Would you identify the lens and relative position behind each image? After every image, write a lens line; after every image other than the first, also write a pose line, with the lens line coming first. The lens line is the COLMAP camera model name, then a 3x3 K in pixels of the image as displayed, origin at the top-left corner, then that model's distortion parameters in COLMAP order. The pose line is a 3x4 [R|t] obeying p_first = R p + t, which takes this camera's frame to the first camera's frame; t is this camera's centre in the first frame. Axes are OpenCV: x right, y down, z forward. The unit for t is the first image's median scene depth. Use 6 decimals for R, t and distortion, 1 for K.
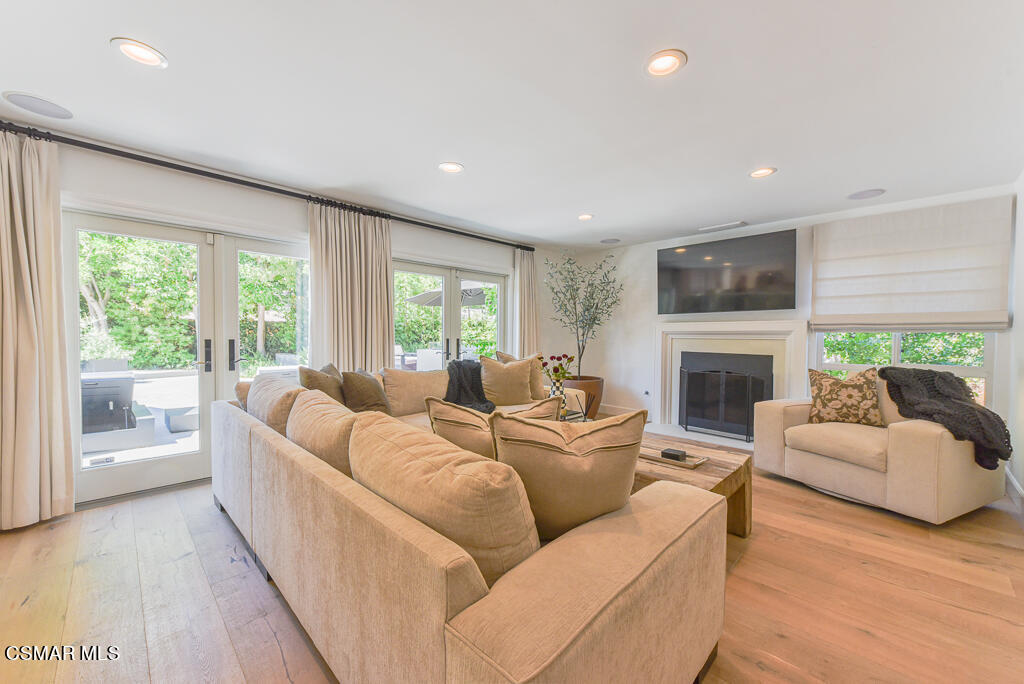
lens RADIAL K [[405.1, 0, 507.4], [0, 405.1, 342.4], [0, 0, 1]] dist [0.010538, -0.000663]
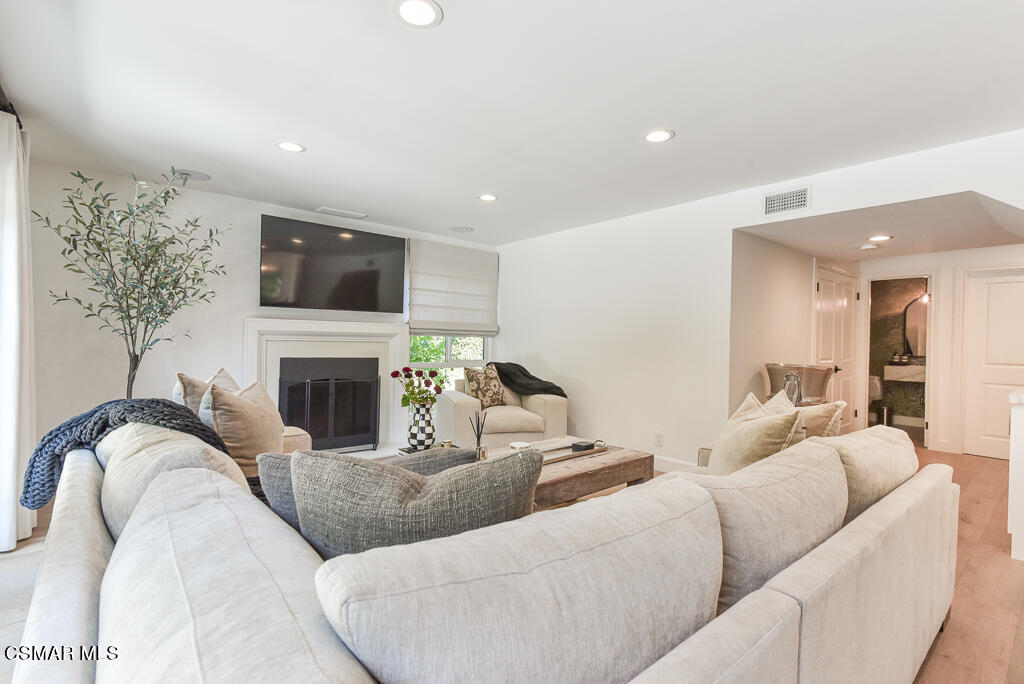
lens RADIAL K [[482.4, 0, 519.3], [0, 482.4, 340.4], [0, 0, 1]] dist [0.003567, 0.000067]
pose [[0.072738, -0.003049, 0.997346, -0.537769], [0.001250, 0.999995, 0.002966, -0.014526], [-0.997350, 0.001031, 0.072742, 0.615064]]
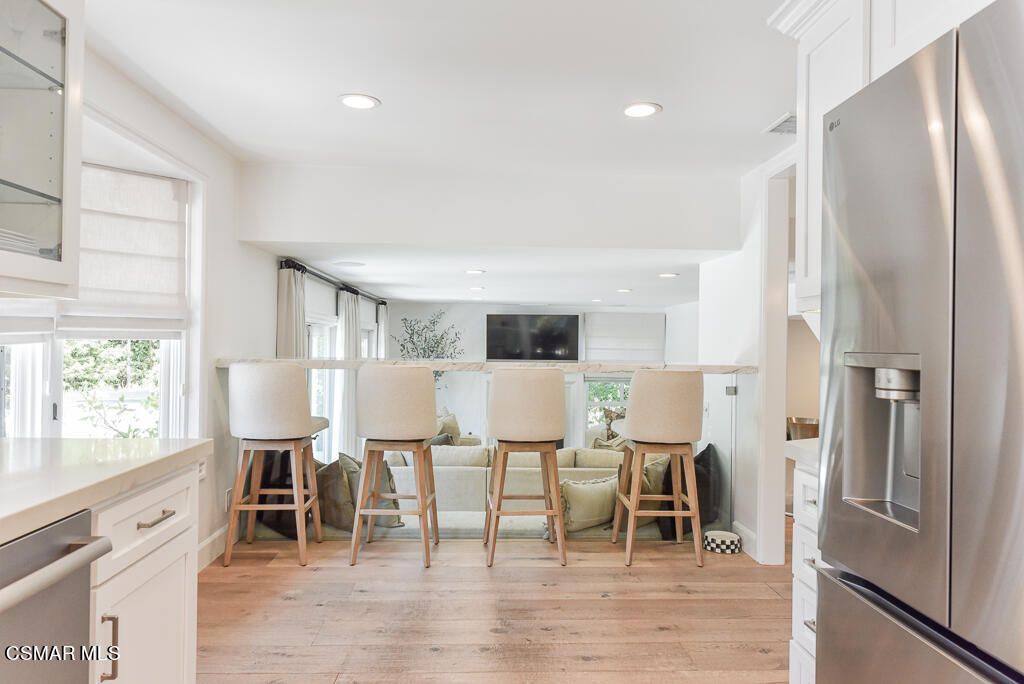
lens RADIAL K [[688.6, 0, 506.7], [0, 688.6, 342.4], [0, 0, 1]] dist [-0.005273, -0.000720]
pose [[0.662504, 0.009648, 0.748996, -1.403827], [0.004237, 0.999853, -0.016627, -0.134195], [-0.749046, 0.014189, 0.662365, -0.499813]]
